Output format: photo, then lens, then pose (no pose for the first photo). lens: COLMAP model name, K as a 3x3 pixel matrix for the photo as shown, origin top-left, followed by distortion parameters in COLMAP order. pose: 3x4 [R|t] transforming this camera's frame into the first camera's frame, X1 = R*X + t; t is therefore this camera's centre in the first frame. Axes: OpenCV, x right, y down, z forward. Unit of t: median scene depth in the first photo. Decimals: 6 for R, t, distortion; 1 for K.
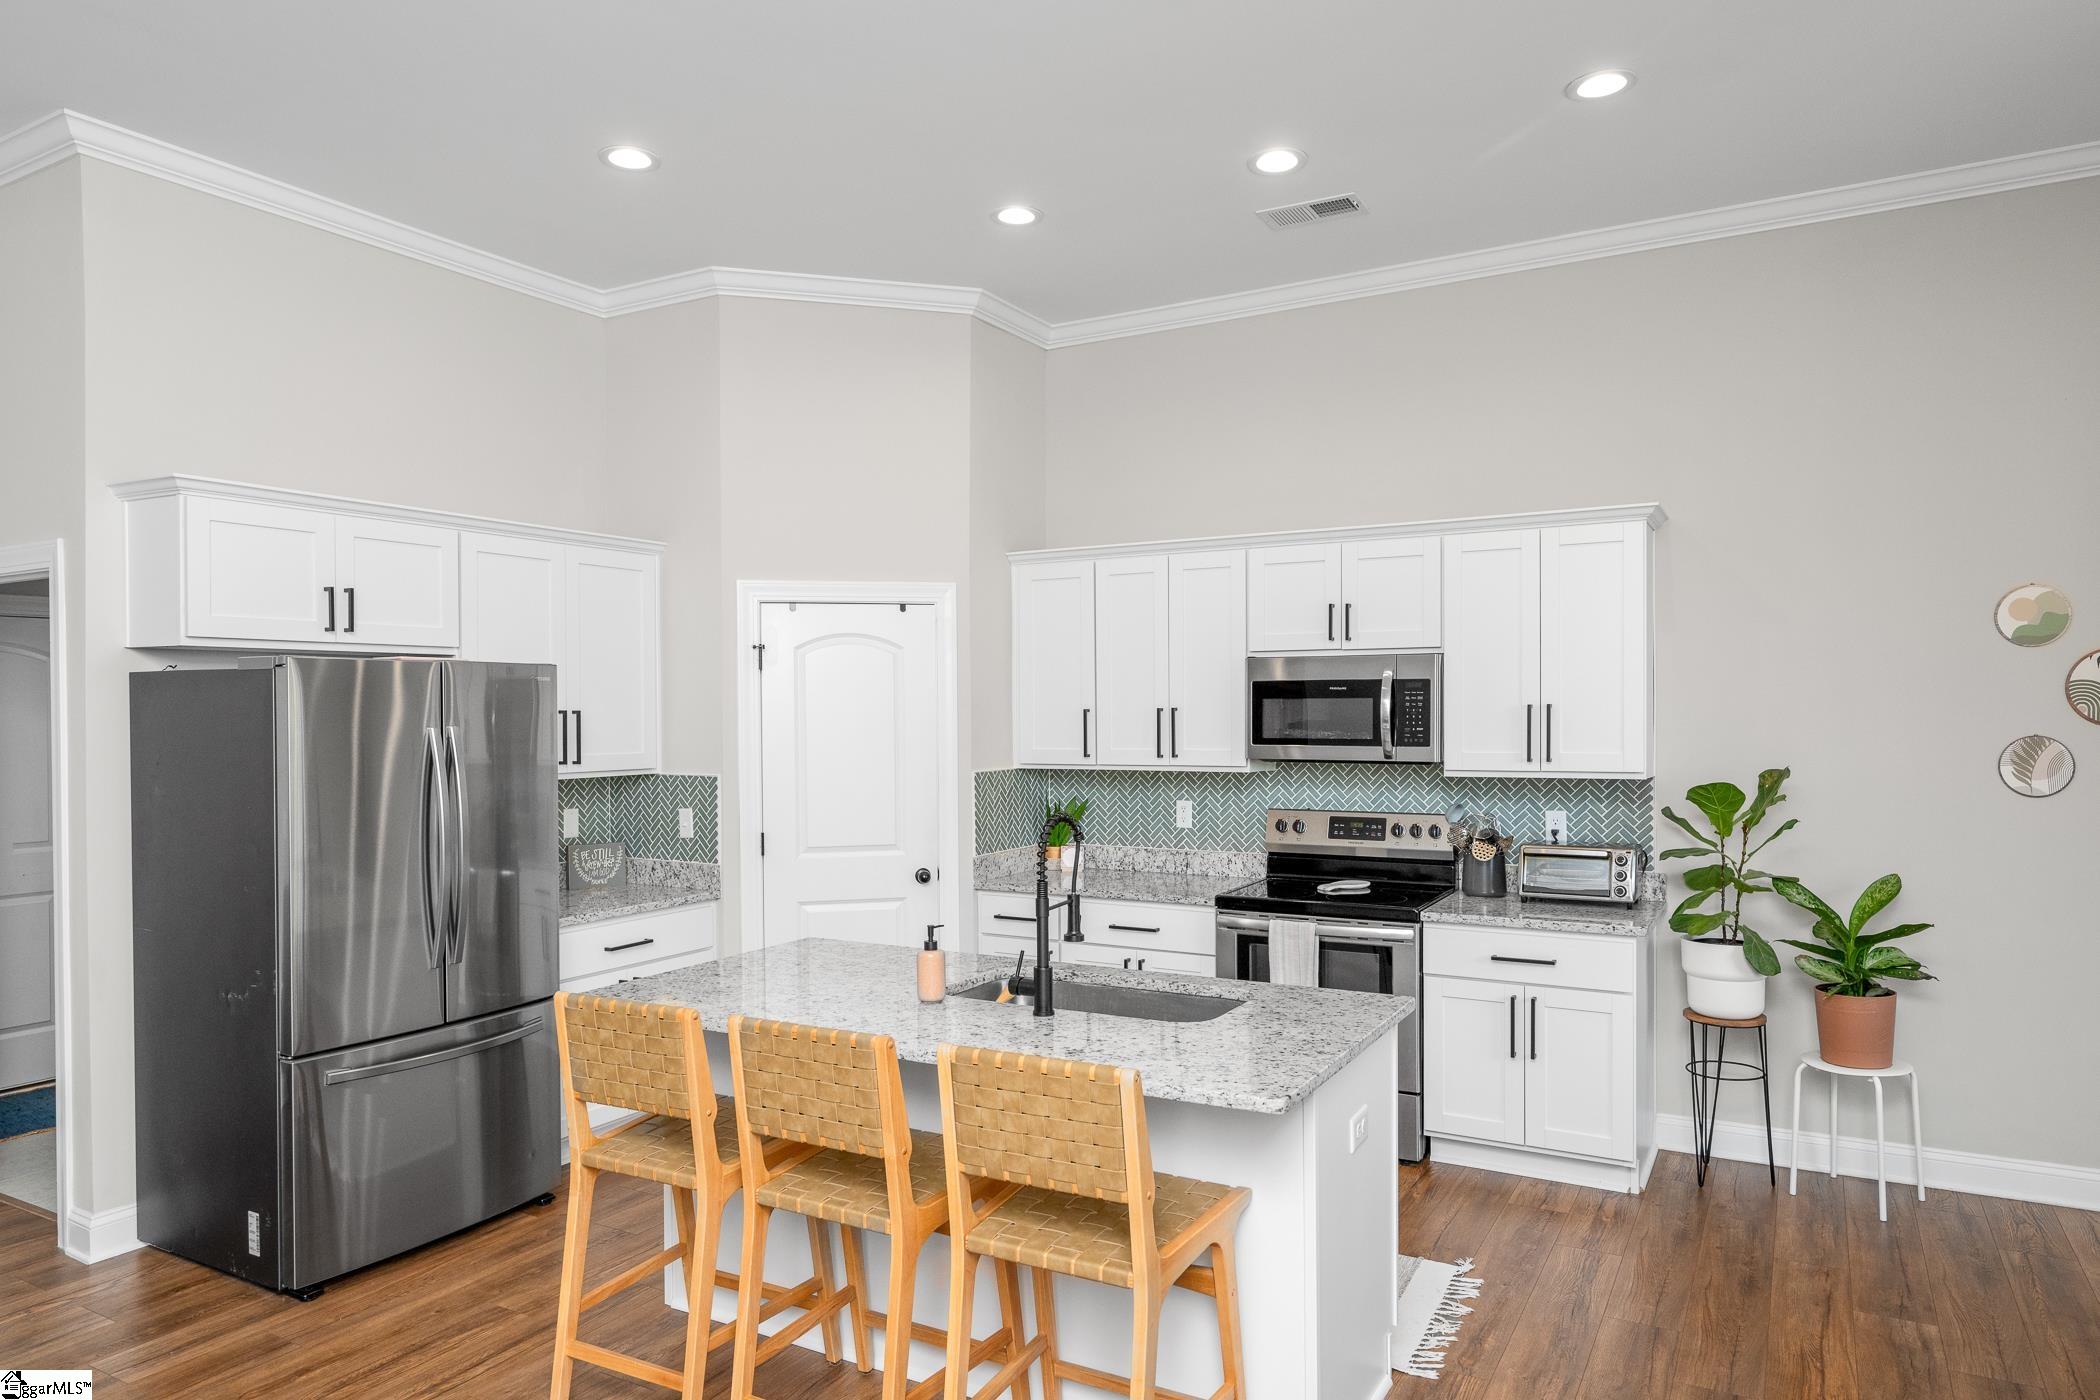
lens RADIAL K [[1330.0, 0, 1043.0], [0, 1330.0, 711.6], [0, 0, 1]] dist [0.004700, 0.000781]
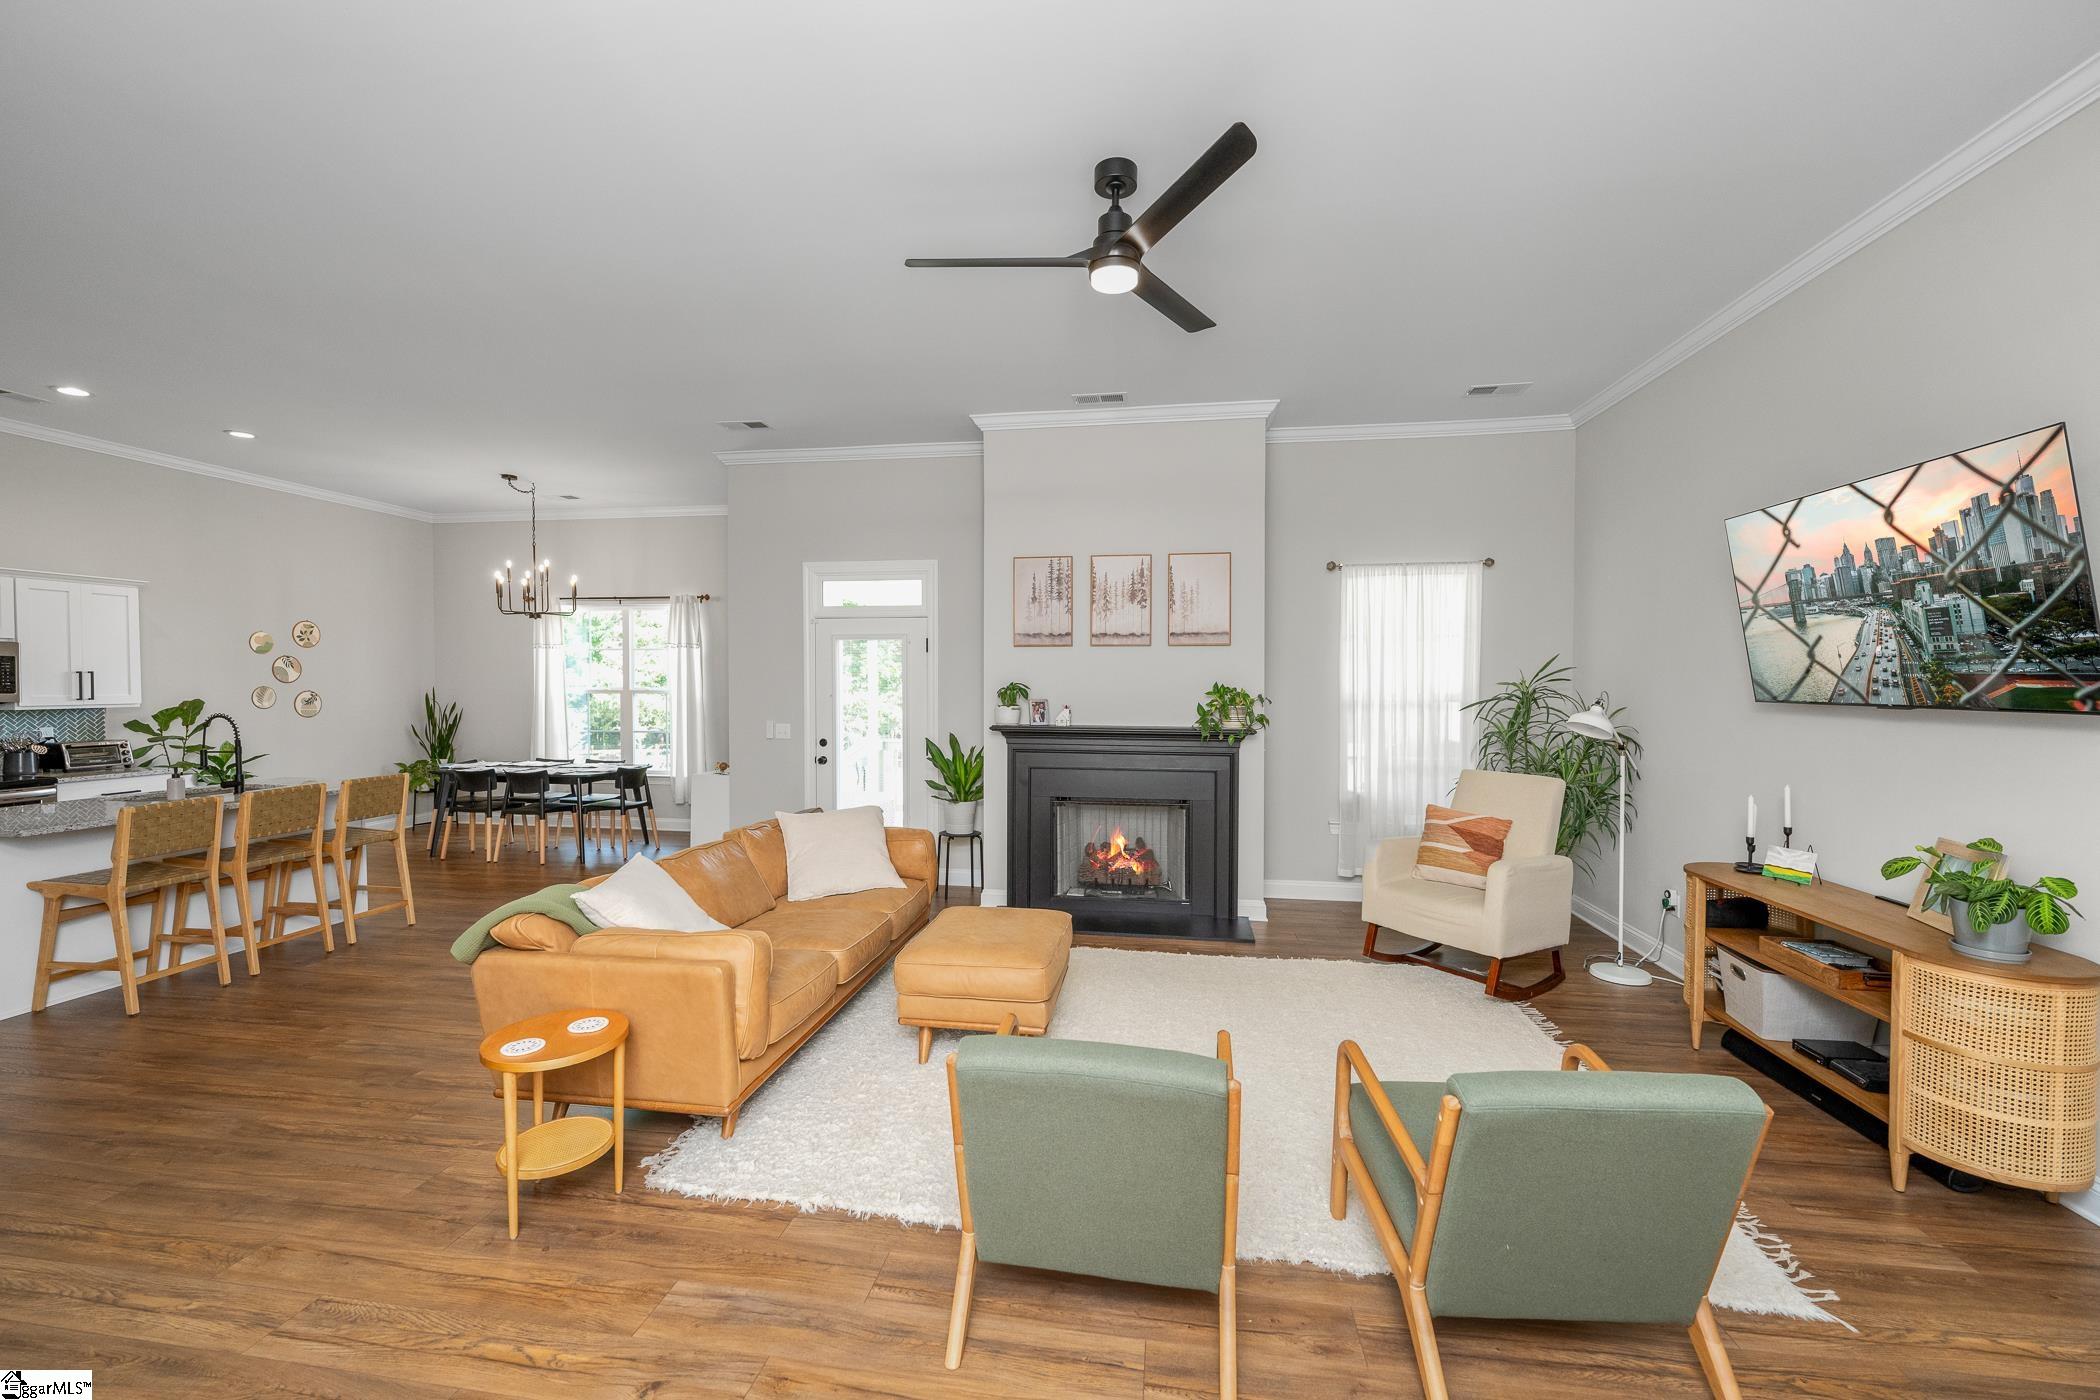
lens RADIAL K [[854.4, 0, 1045.1], [0, 854.4, 695.4], [0, 0, 1]] dist [0.000524, -0.000450]
pose [[-0.377756, -0.011372, 0.925835, -1.492013], [-0.007272, 0.999930, 0.009315, 0.008716], [-0.925876, -0.003214, -0.377813, 0.168662]]
